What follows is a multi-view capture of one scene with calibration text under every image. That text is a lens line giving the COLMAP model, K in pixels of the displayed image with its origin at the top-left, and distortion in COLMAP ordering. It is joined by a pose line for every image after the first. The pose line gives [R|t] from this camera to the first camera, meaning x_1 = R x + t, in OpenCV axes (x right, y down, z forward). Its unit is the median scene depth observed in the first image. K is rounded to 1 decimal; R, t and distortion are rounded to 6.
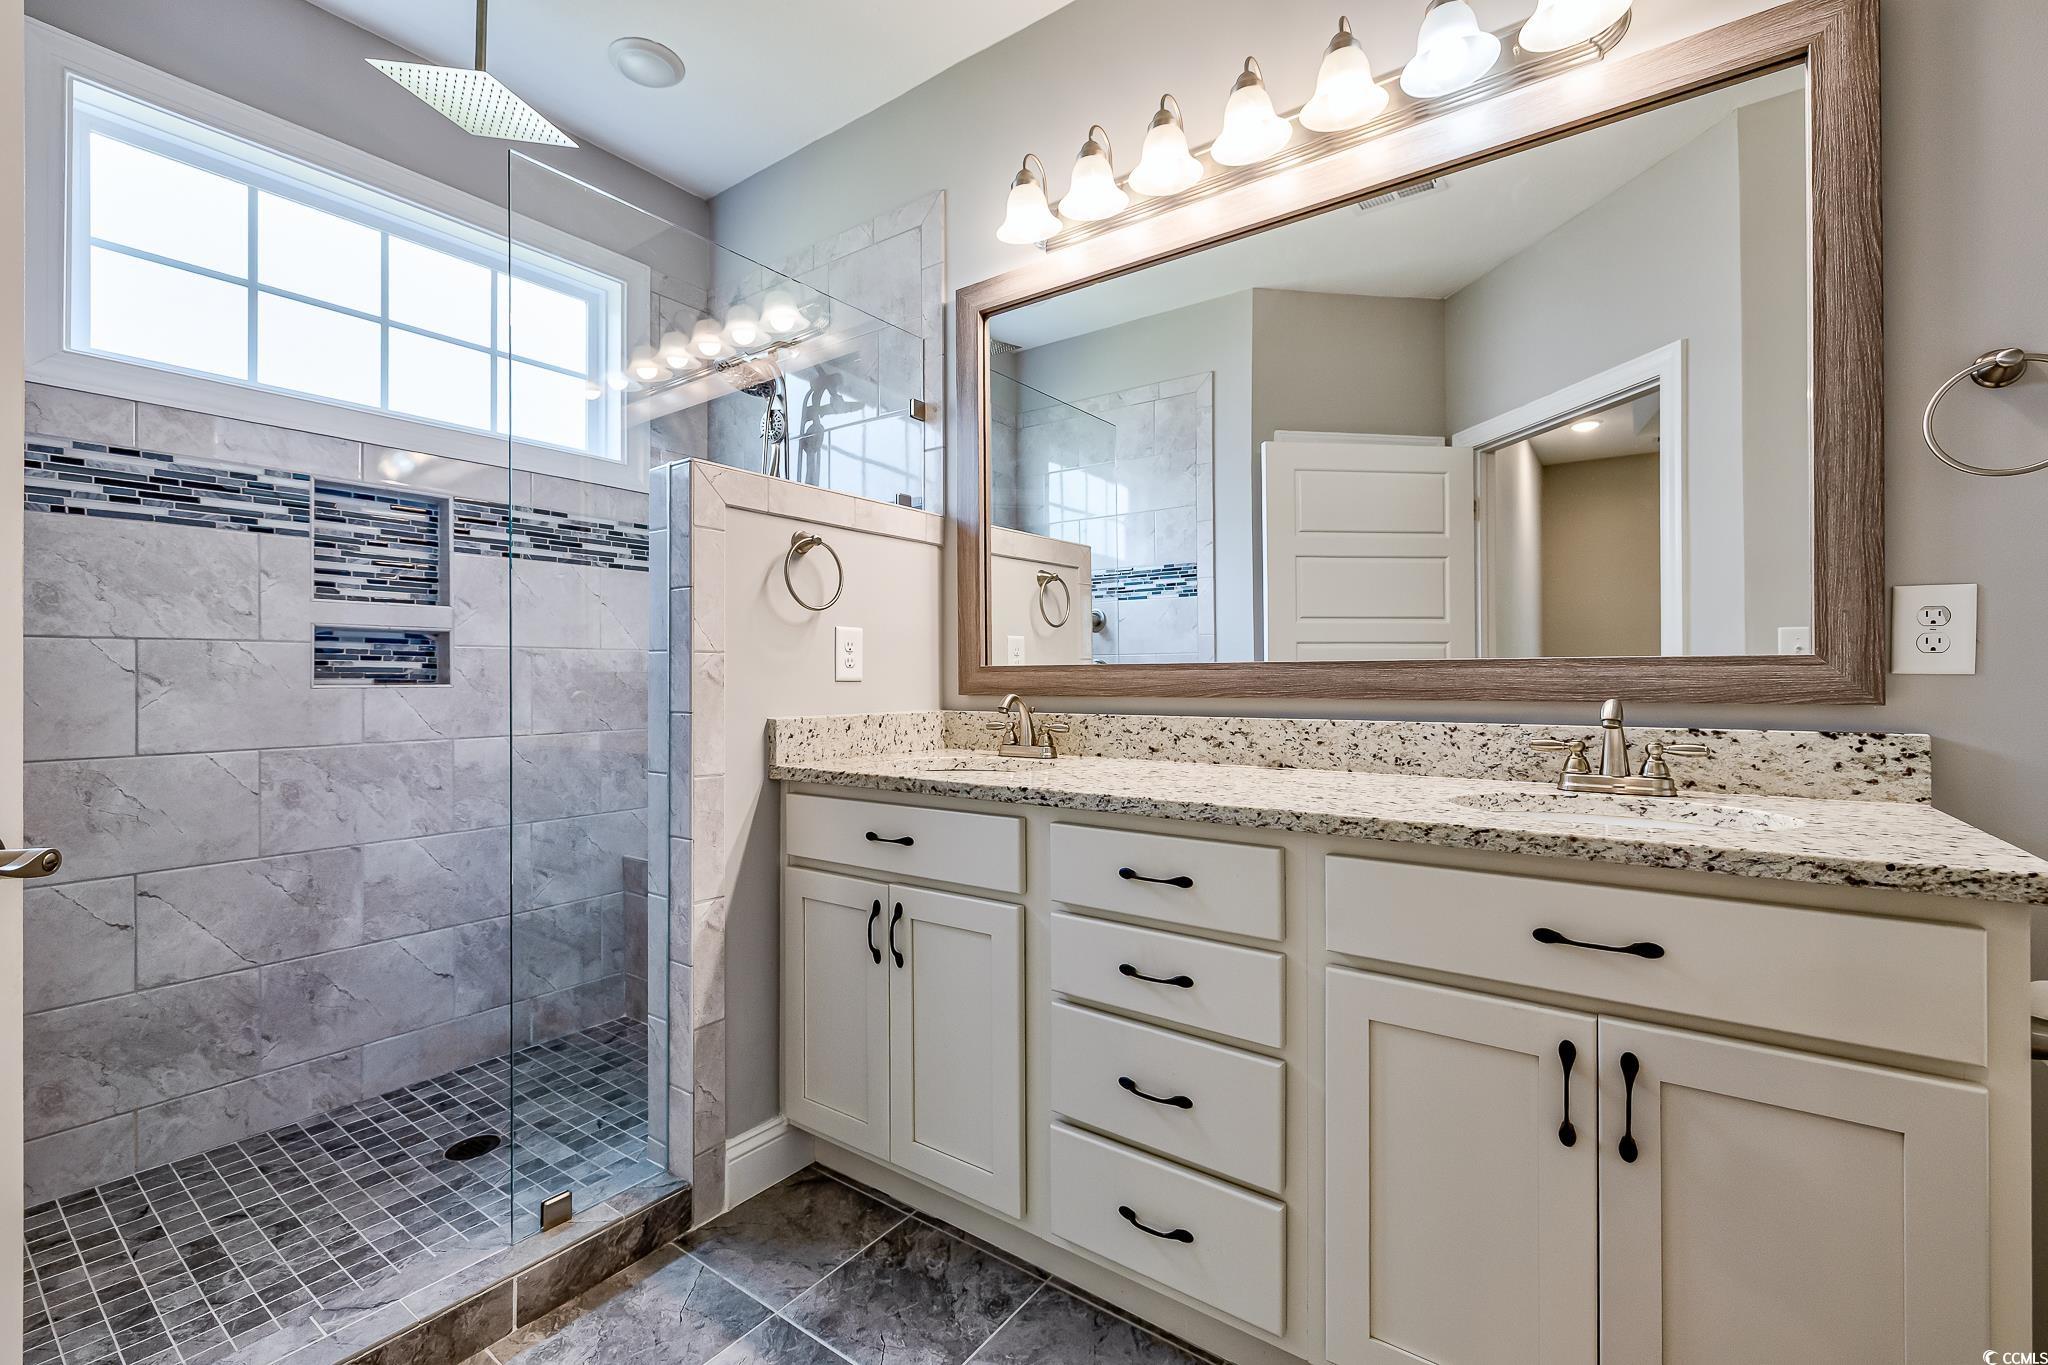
lens RADIAL K [[873.6, 0, 1016.9], [0, 873.6, 673.4], [0, 0, 1]] dist [0.002066, 0.000315]
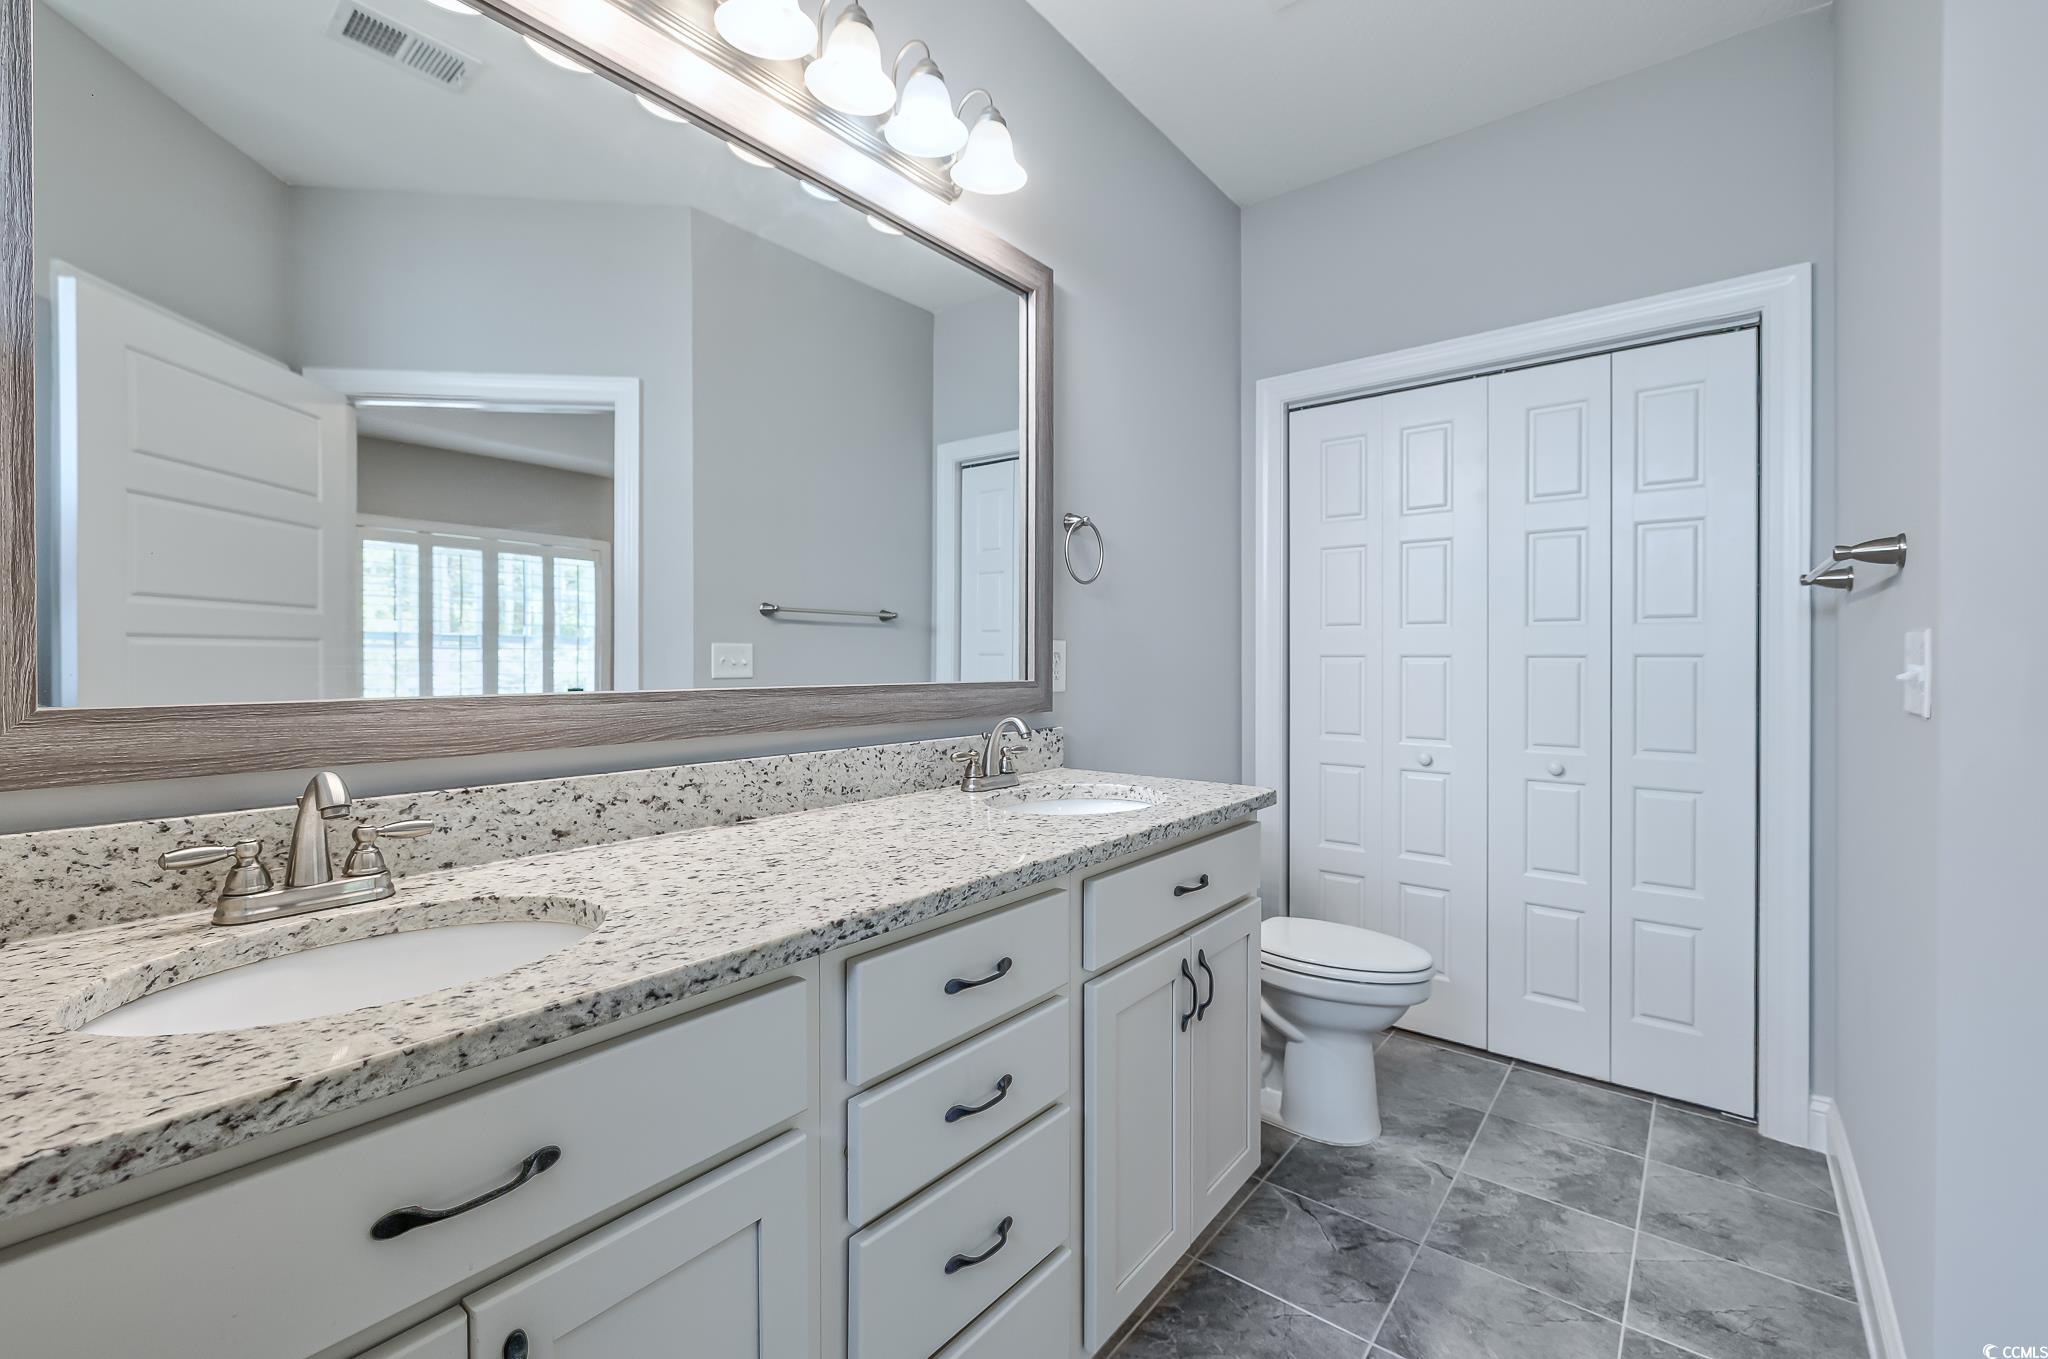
lens RADIAL K [[873.6, 0, 1016.9], [0, 873.6, 670.4], [0, 0, 1]] dist [0.002066, 0.000315]
pose [[0.052759, -0.006967, 0.998583, -0.501387], [-0.007302, 0.999946, 0.007362, -0.039549], [-0.998581, -0.007680, 0.052705, 0.731249]]
